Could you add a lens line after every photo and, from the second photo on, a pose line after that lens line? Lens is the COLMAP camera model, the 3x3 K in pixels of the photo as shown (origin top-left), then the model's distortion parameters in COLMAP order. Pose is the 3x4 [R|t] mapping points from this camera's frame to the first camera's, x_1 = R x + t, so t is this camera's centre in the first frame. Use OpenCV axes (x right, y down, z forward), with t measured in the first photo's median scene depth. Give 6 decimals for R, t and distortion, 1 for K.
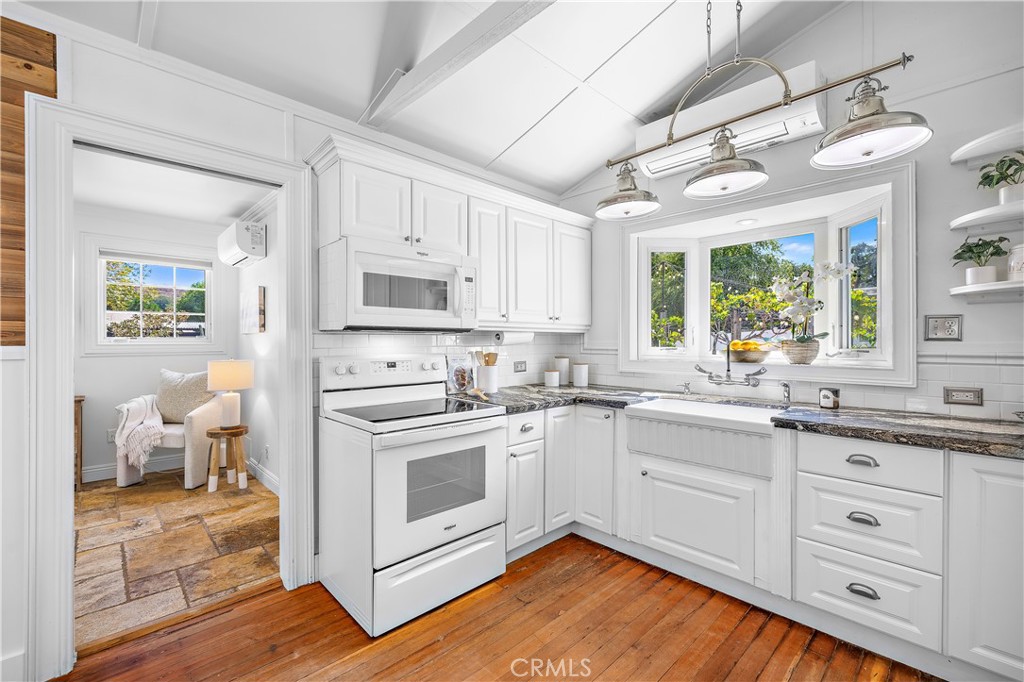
lens RADIAL K [[436.9, 0, 511.7], [0, 436.9, 340.7], [0, 0, 1]] dist [0.004486, -0.001155]
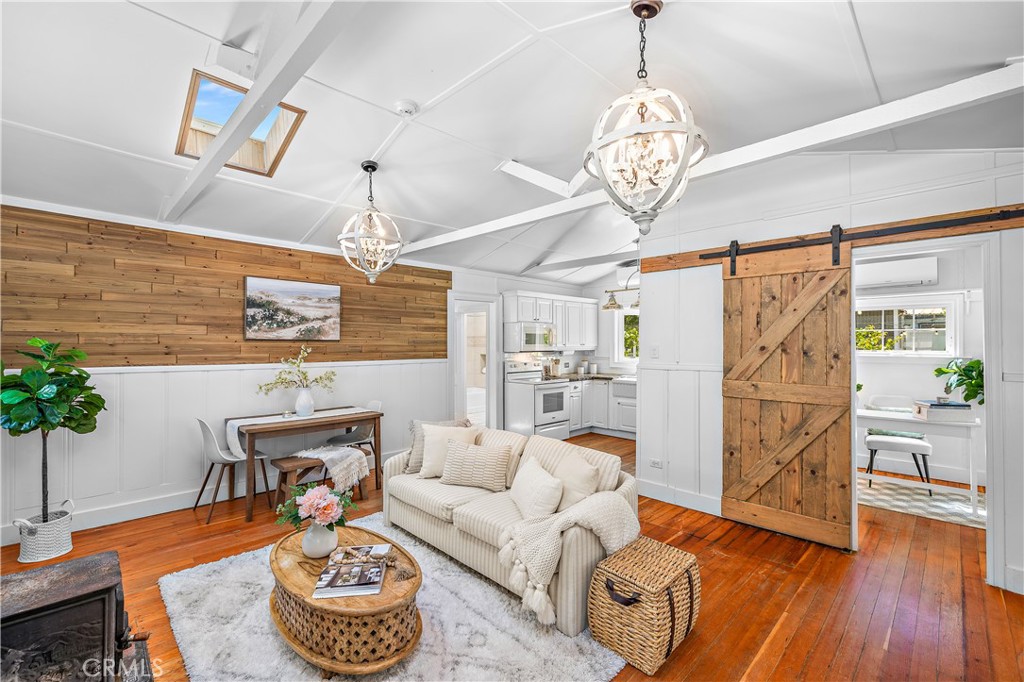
lens RADIAL K [[436.9, 0, 511.2], [0, 436.9, 339.3], [0, 0, 1]] dist [0.004486, -0.001155]
pose [[0.999930, 0.001227, 0.011775, -0.406139], [-0.001155, 0.999980, -0.006176, -0.083053], [-0.011783, 0.006162, 0.999912, -1.743123]]
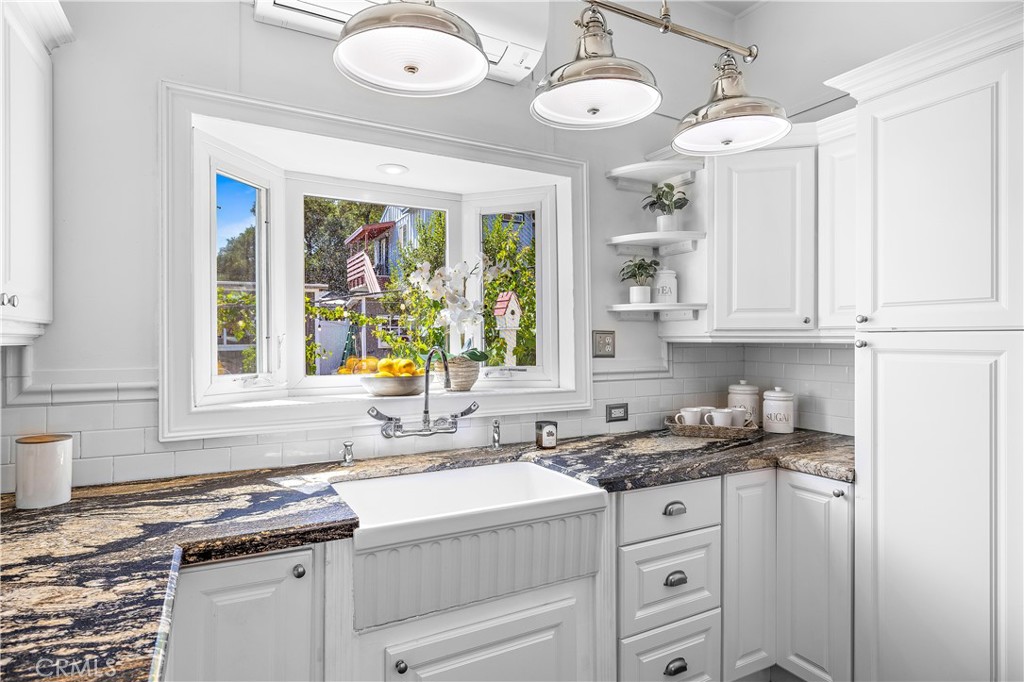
lens RADIAL K [[556.9, 0, 508.3], [0, 556.9, 336.2], [0, 0, 1]] dist [0.003638, 0.000481]
pose [[0.273297, 0.006640, 0.961907, -0.216379], [-0.000479, 0.999977, -0.006767, -0.032109], [-0.961930, 0.001389, 0.273294, 0.731427]]
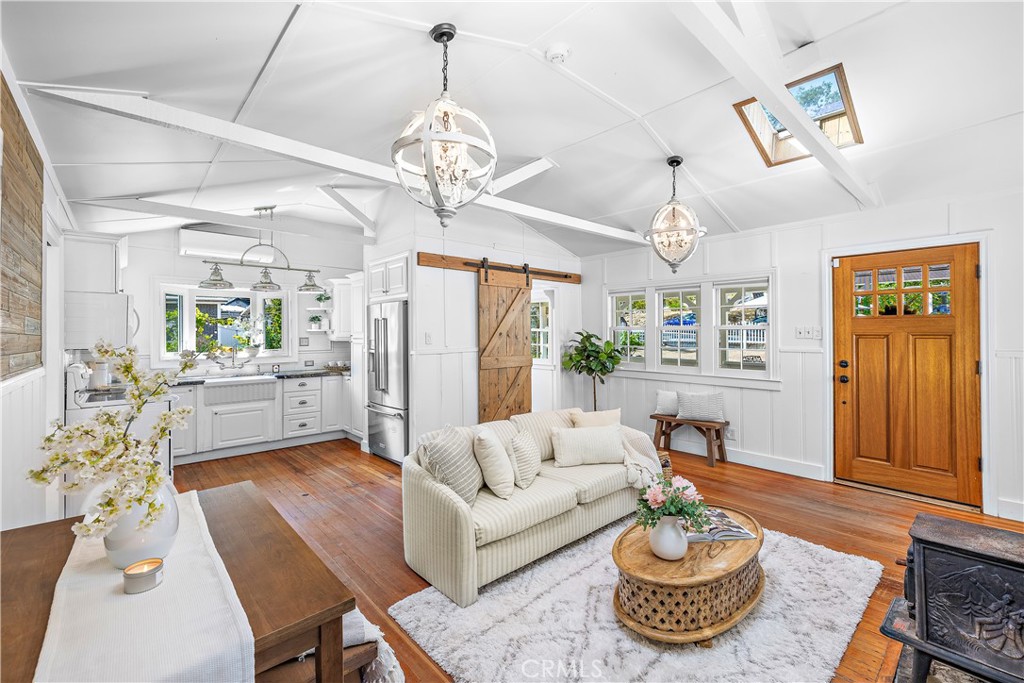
lens RADIAL K [[436.9, 0, 510.3], [0, 436.9, 333.1], [0, 0, 1]] dist [0.004486, -0.001155]
pose [[0.037455, 0.002428, 0.999295, -1.704934], [0.005773, 0.999980, -0.002646, -0.062377], [-0.999282, 0.005868, 0.037440, -0.469581]]
